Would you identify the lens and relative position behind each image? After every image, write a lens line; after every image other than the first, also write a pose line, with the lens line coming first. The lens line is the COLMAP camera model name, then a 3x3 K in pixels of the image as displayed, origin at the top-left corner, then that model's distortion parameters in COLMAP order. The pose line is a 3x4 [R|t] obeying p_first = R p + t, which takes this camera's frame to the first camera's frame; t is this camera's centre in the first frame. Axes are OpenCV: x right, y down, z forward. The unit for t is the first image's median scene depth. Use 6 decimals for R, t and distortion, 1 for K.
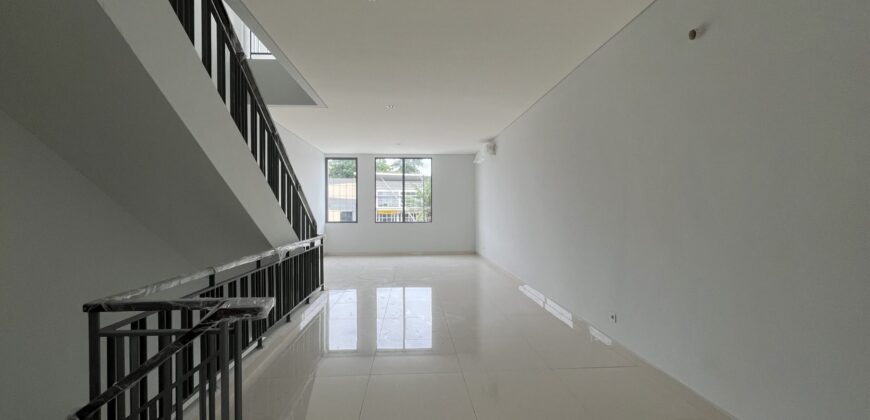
lens RADIAL K [[352.7, 0, 435.0], [0, 352.7, 210.0], [0, 0, 1]] dist [0.000976, 0.000103]
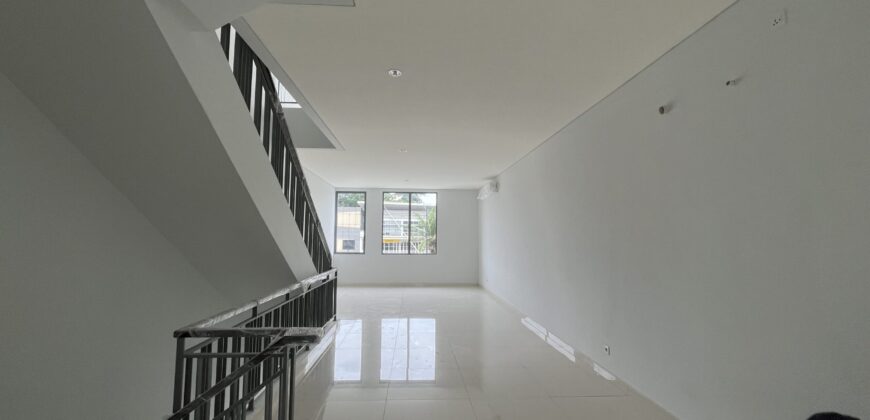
lens RADIAL K [[352.7, 0, 435.0], [0, 352.7, 210.0], [0, 0, 1]] dist [0.000976, 0.000103]
pose [[0.999902, 0.012619, -0.006099, -0.024725], [-0.013075, 0.996570, -0.081715, -0.030831], [0.005047, 0.081786, 0.996637, -0.121399]]
